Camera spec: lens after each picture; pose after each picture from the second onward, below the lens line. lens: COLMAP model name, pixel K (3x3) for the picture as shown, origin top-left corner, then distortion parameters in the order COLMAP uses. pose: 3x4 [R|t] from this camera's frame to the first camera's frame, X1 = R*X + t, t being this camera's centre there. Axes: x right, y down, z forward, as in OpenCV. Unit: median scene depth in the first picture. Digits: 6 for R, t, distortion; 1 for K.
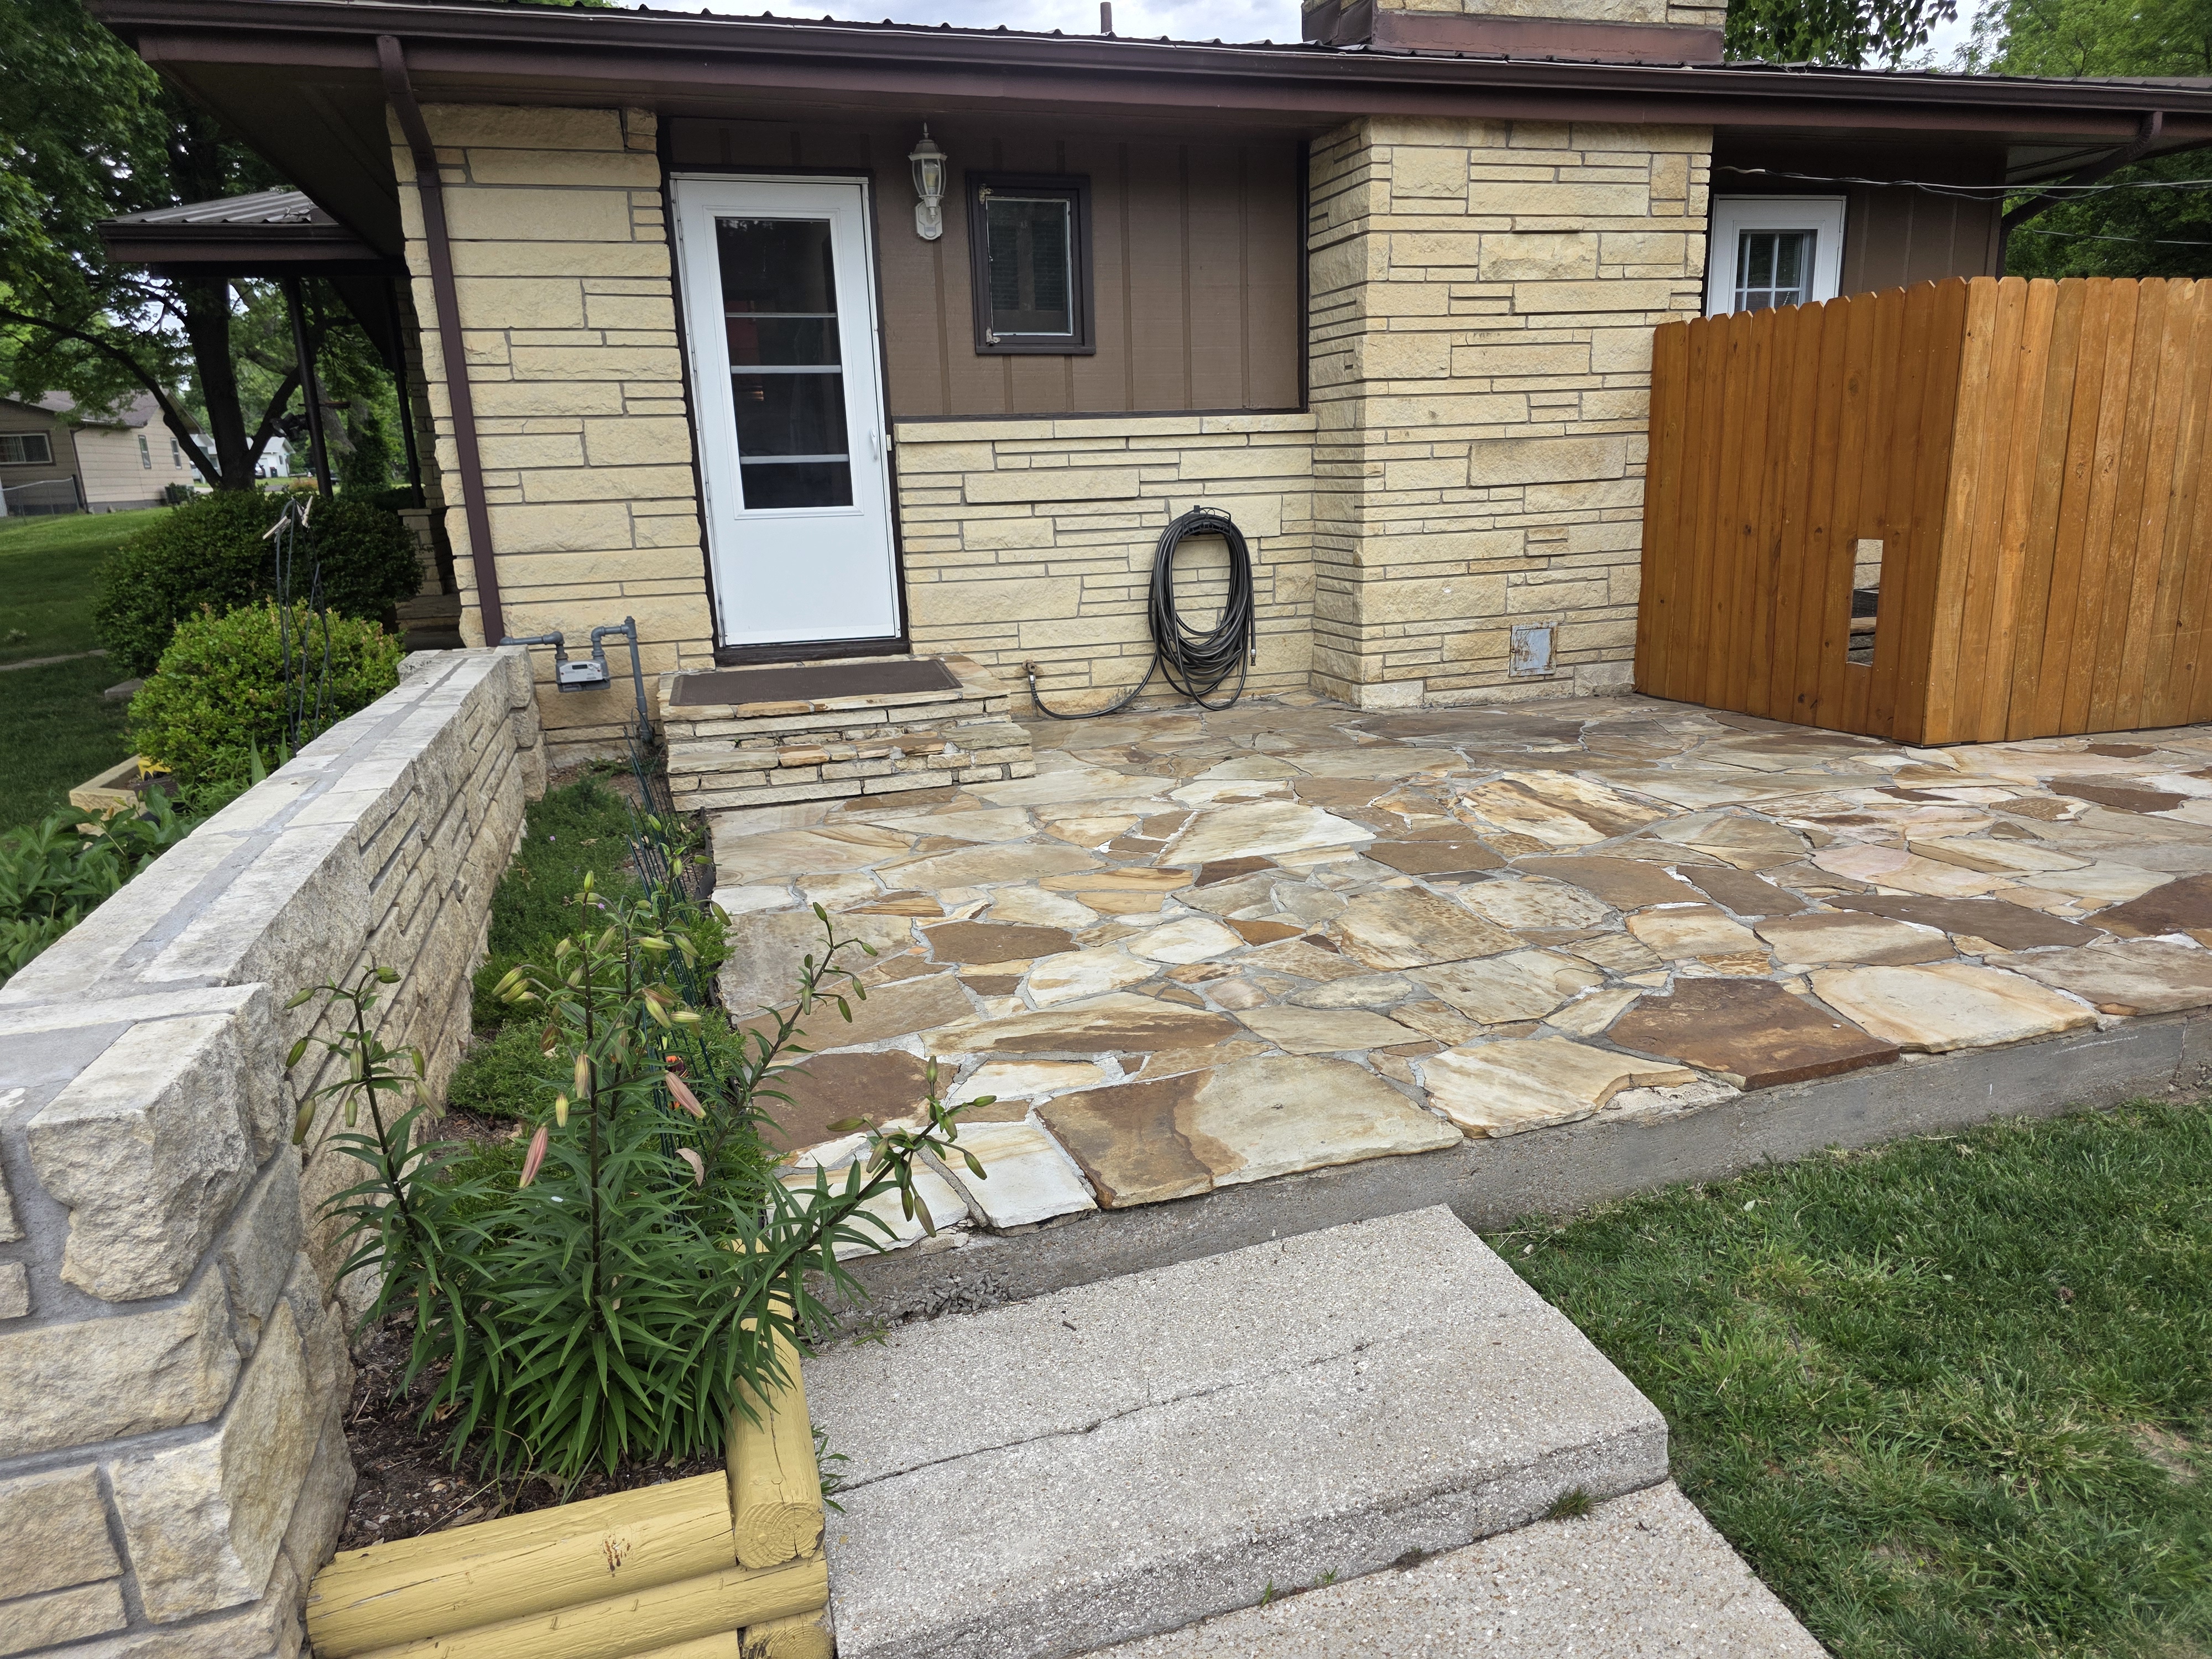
lens RADIAL K [[1494.2, 0, 1166.1], [0, 1494.2, 836.3], [0, 0, 1]] dist [0.067698, -0.063027]
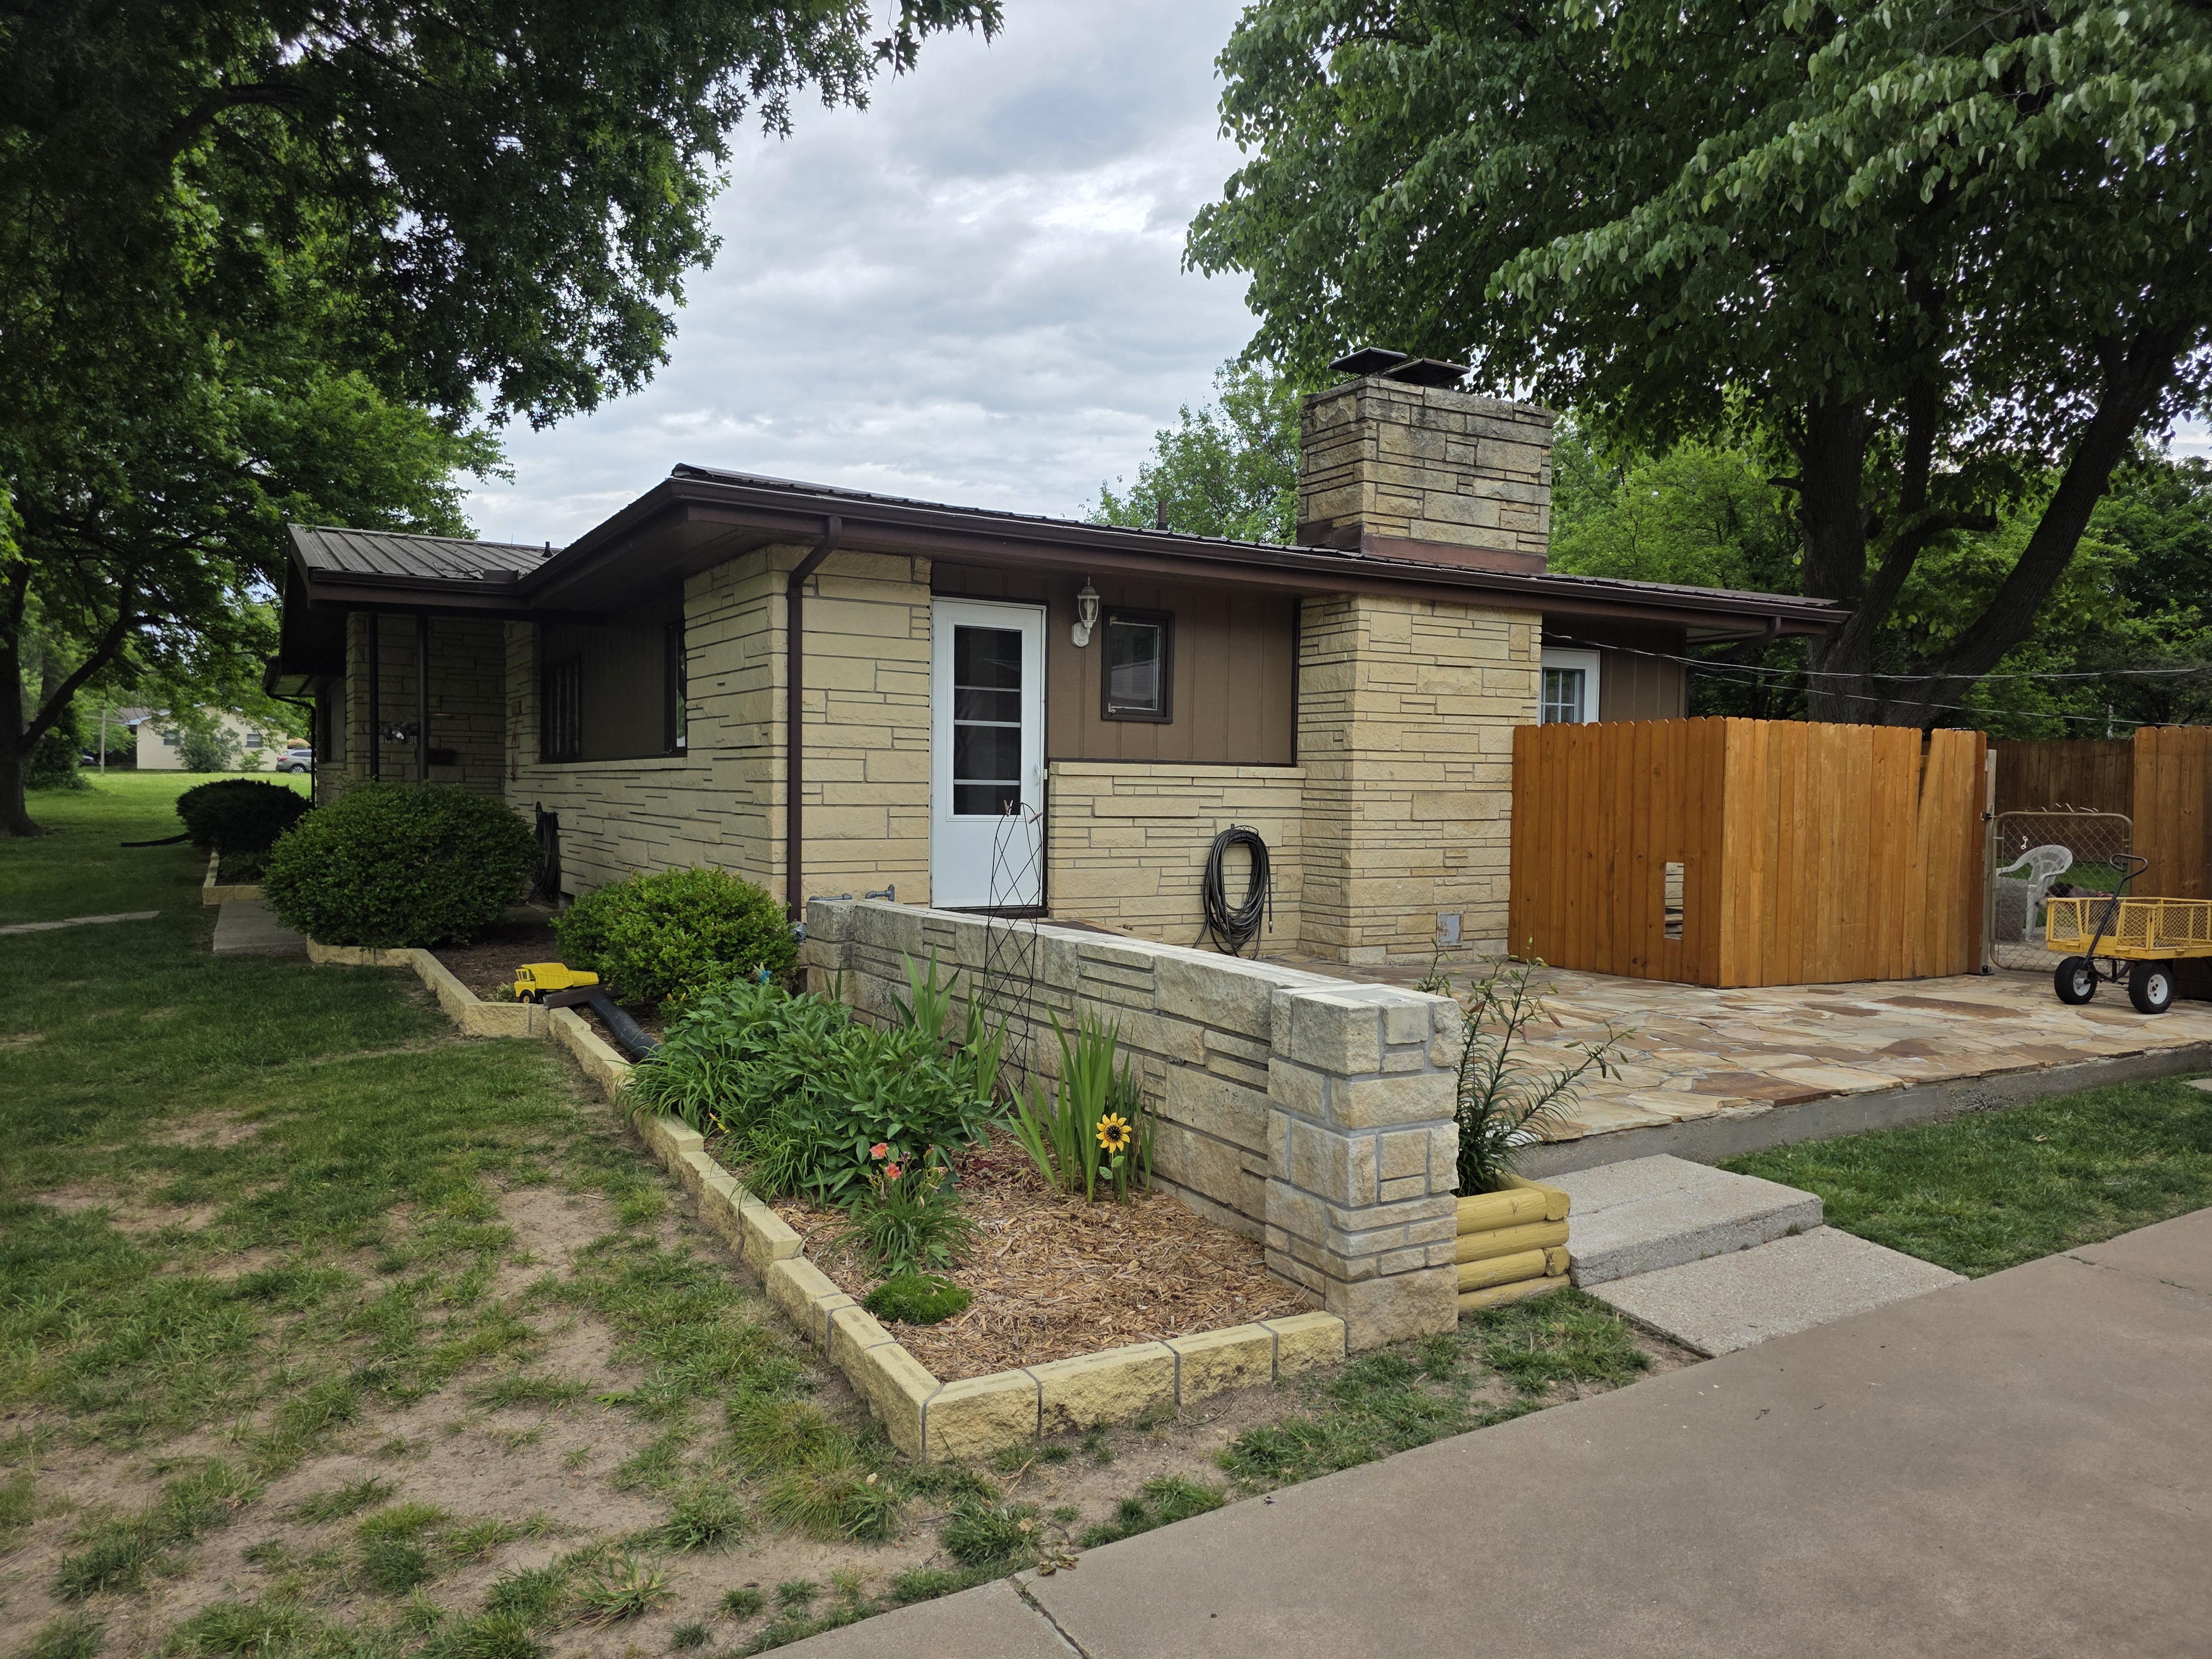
lens RADIAL K [[1494.2, 0, 1111.5], [0, 1494.2, 852.1], [0, 0, 1]] dist [0.067698, -0.063027]
pose [[0.975617, 0.037664, 0.216223, -0.426085], [0.006983, 0.979341, -0.202096, 0.104260], [-0.219368, 0.198679, 0.955199, -0.378054]]
